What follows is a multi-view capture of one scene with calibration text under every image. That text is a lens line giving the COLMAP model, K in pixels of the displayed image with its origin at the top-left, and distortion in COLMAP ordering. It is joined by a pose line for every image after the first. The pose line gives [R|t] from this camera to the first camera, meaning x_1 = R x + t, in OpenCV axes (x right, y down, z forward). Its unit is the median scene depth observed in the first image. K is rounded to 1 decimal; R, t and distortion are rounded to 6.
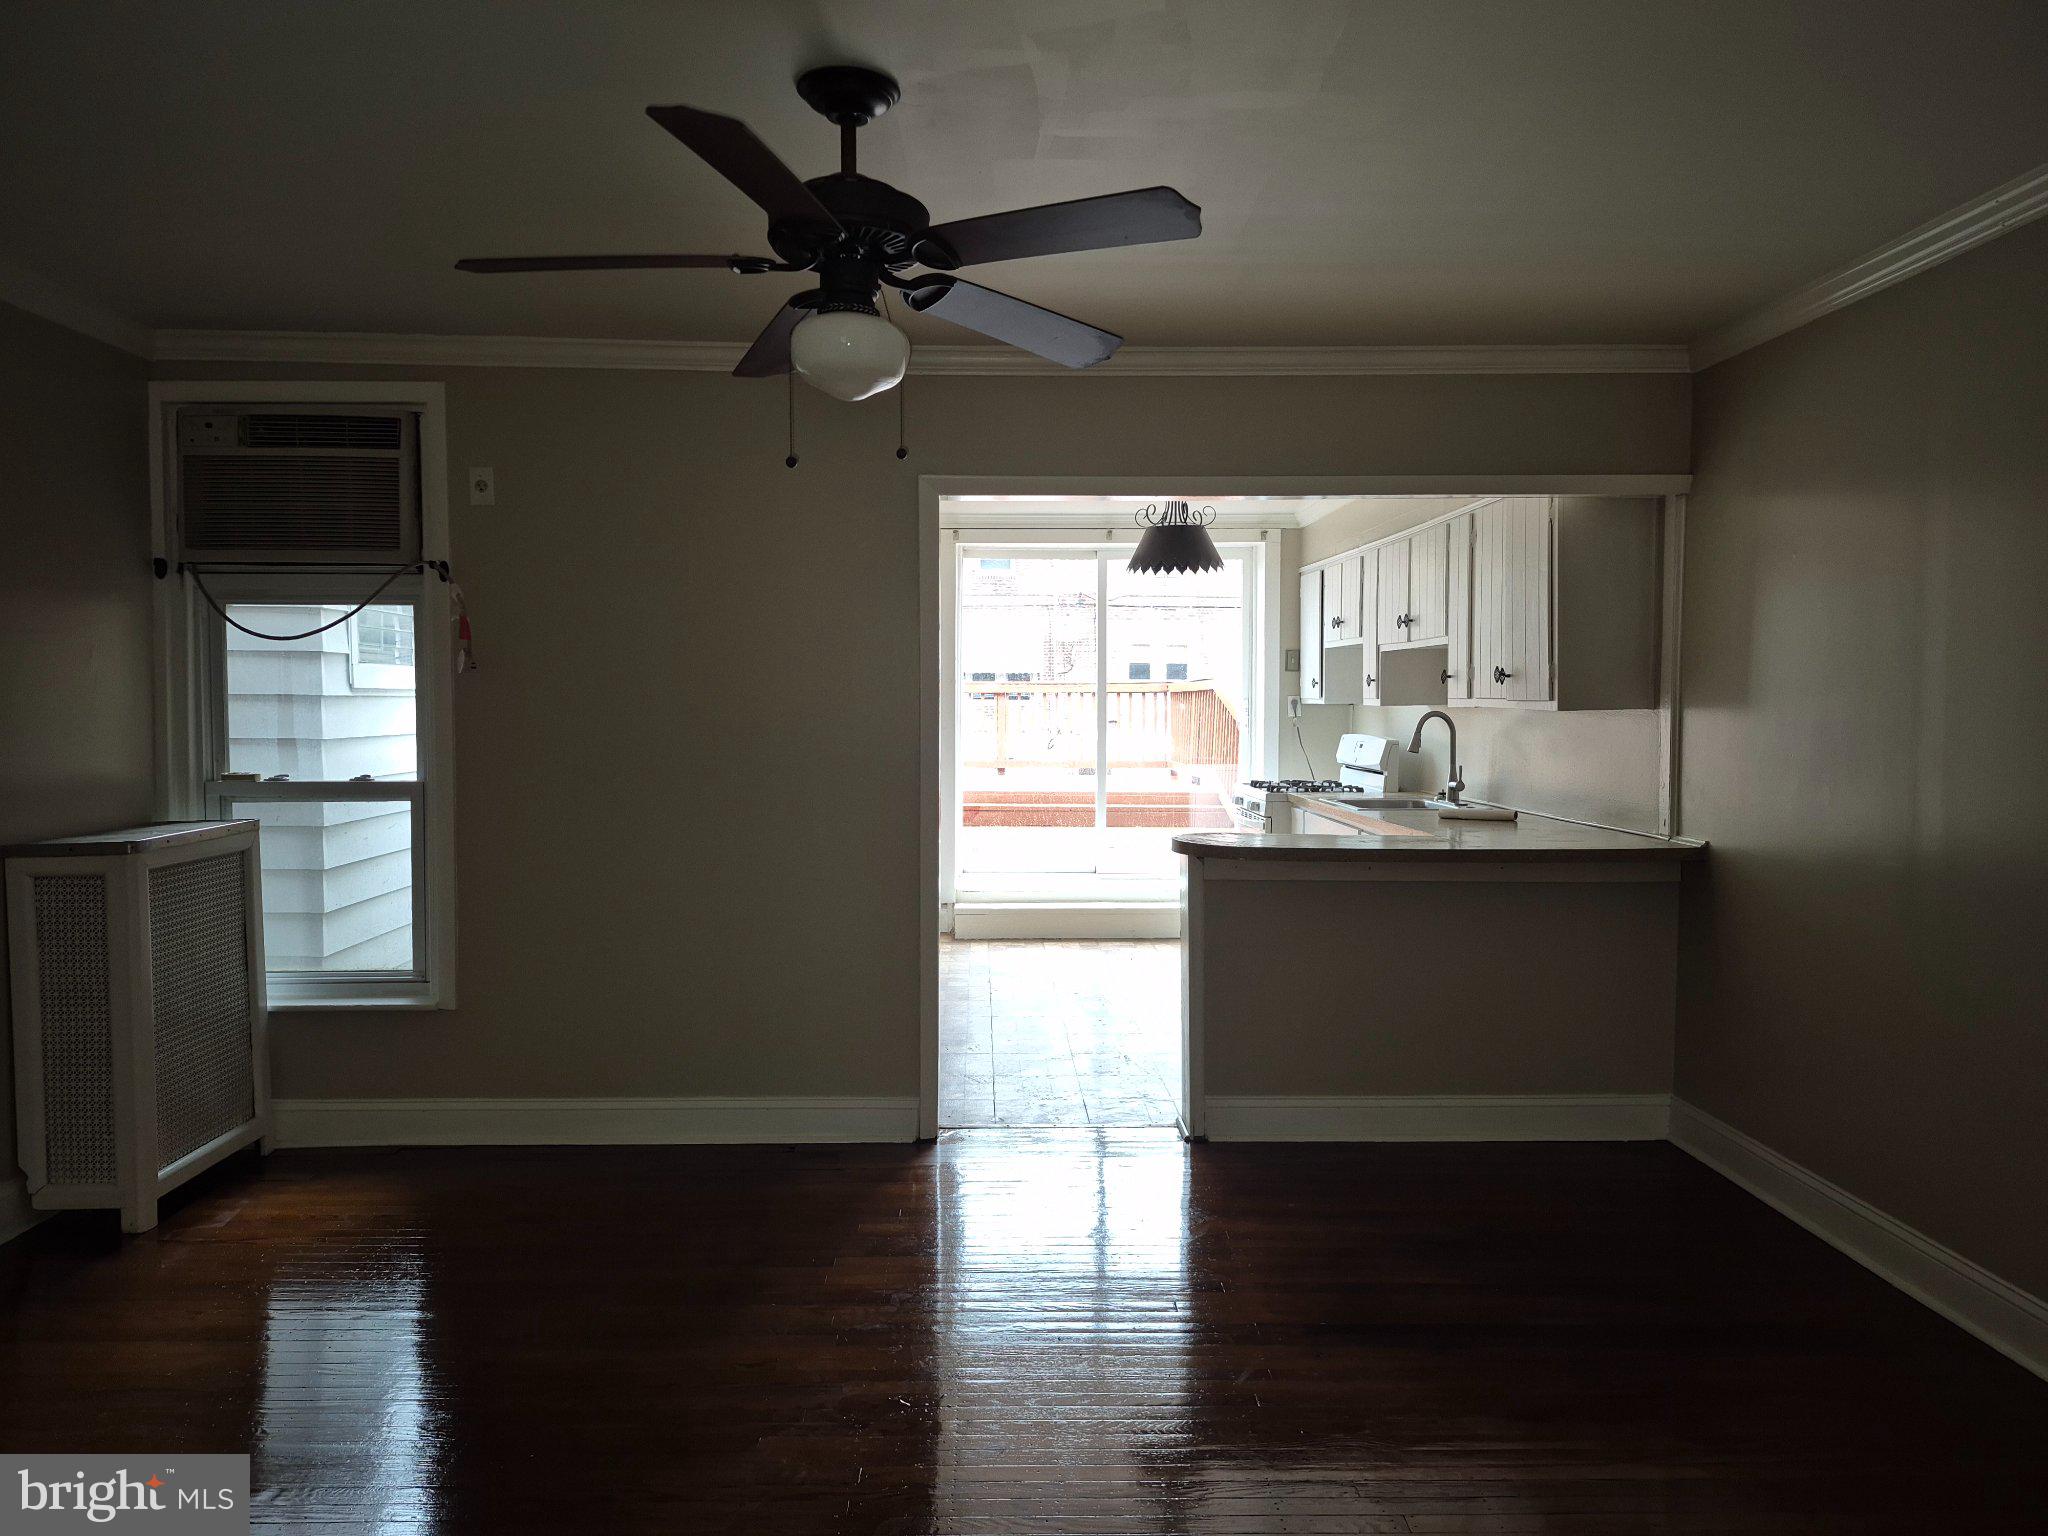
lens RADIAL K [[1372.6, 0, 1010.1], [0, 1372.6, 756.8], [0, 0, 1]] dist [0.075937, 0.000564]
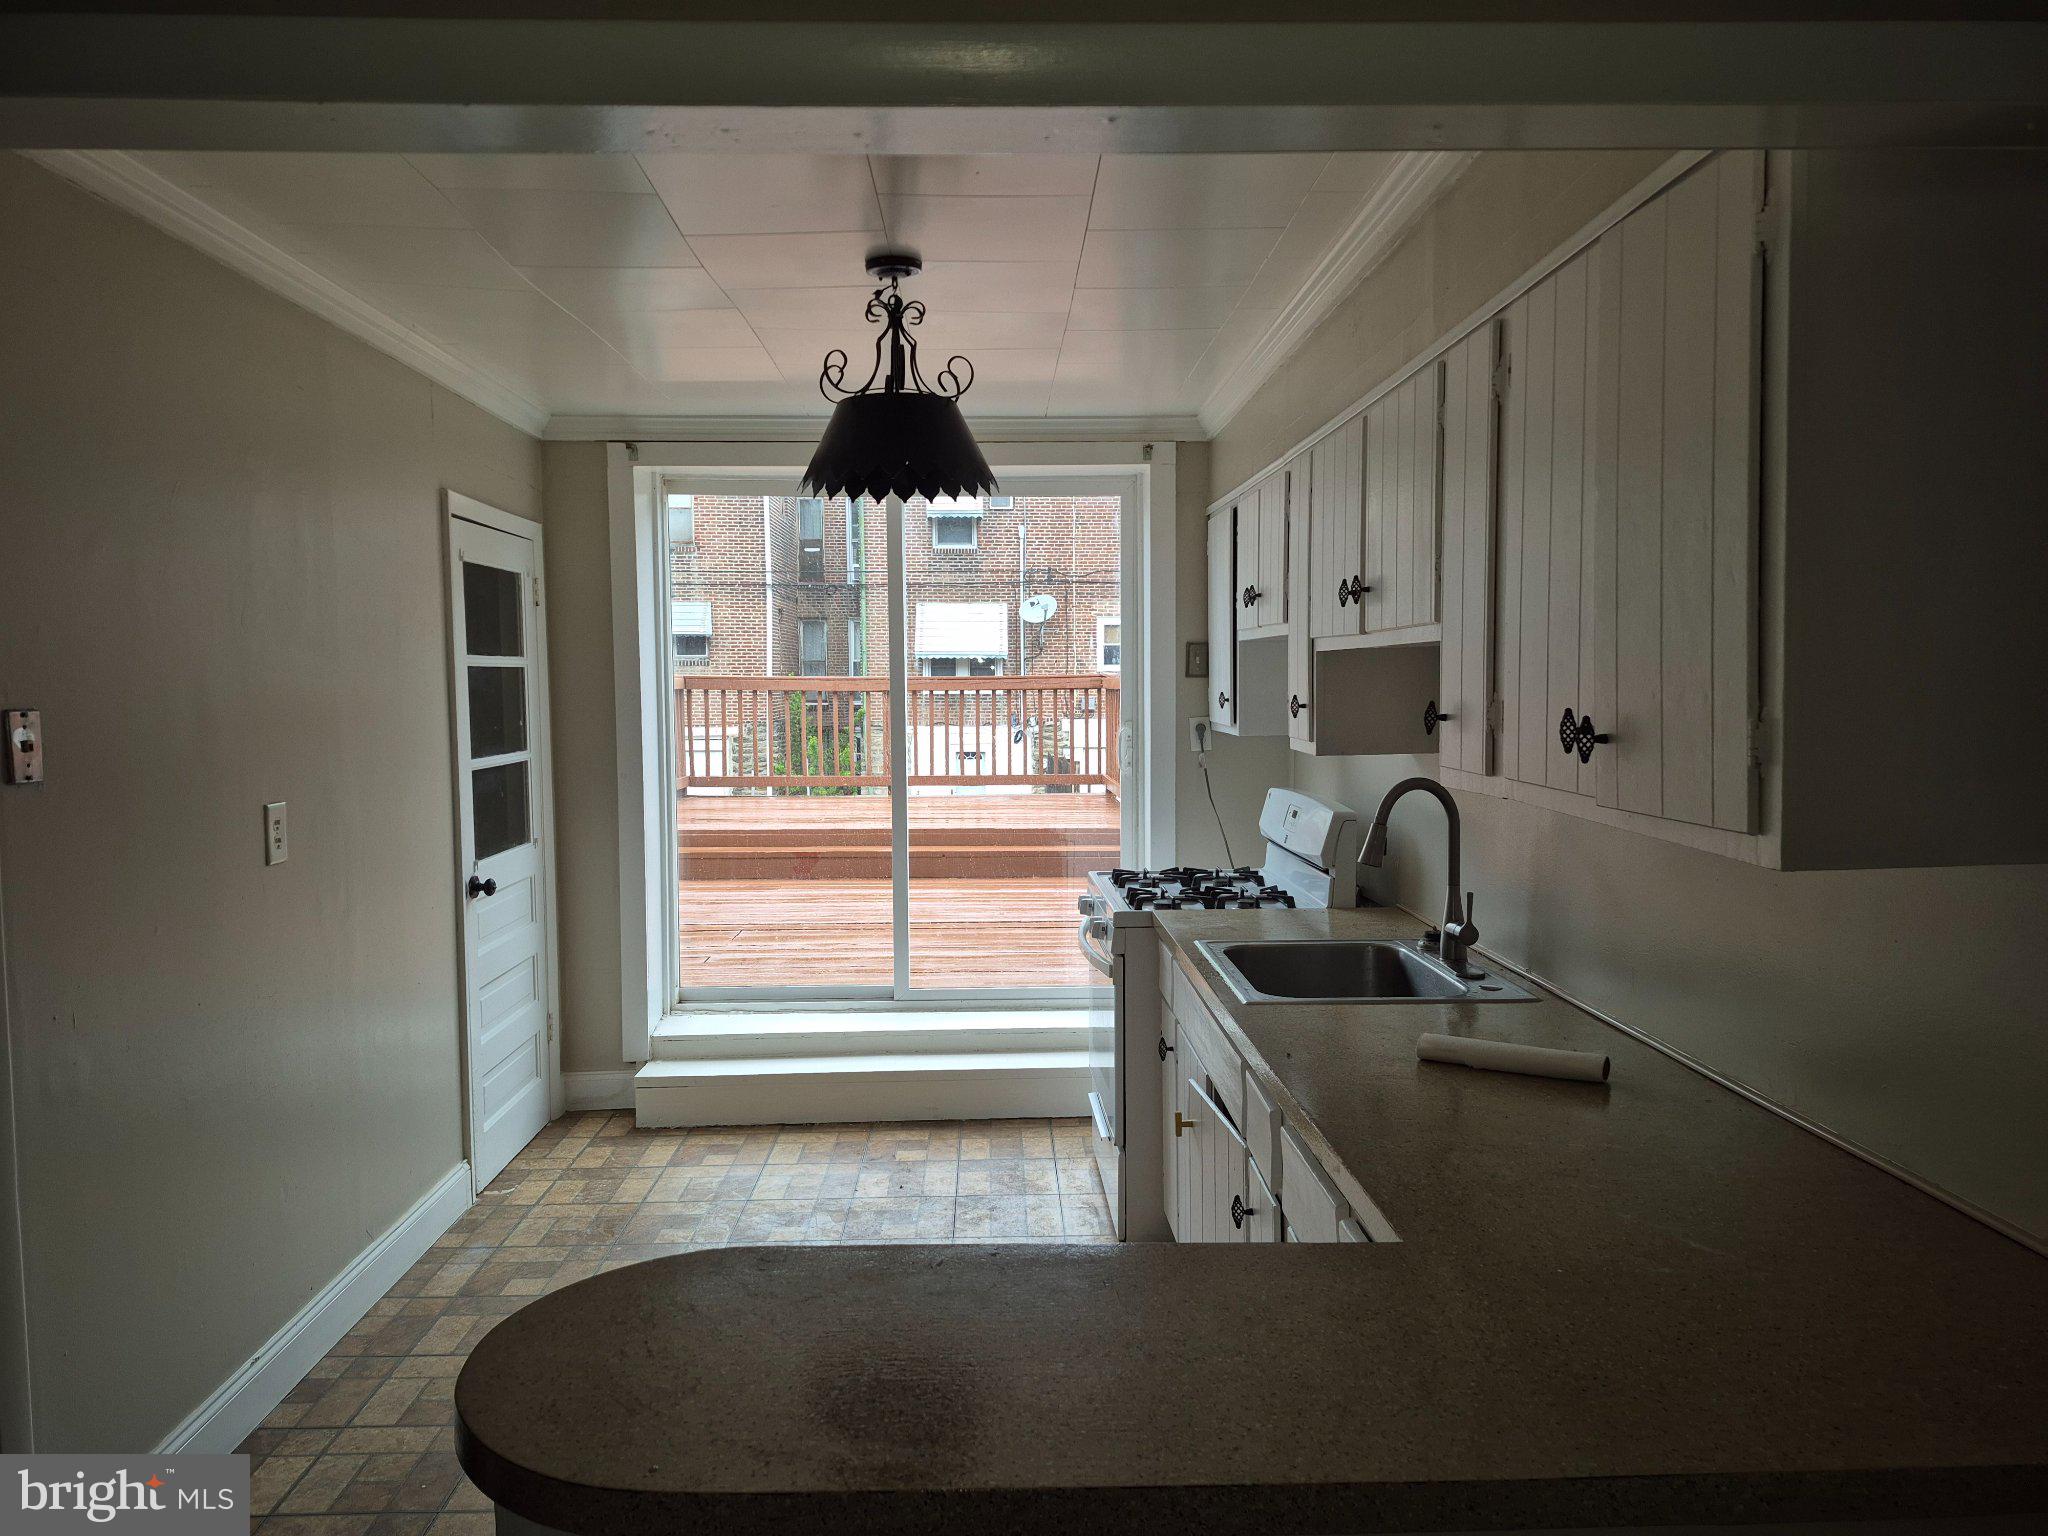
lens RADIAL K [[1372.6, 0, 1031.6], [0, 1372.6, 776.6], [0, 0, 1]] dist [0.075937, 0.000564]
pose [[0.999951, -0.007025, 0.007029, 0.155781], [0.006823, 0.999571, 0.028467, -0.044135], [-0.007226, -0.028418, 0.999570, 0.477203]]
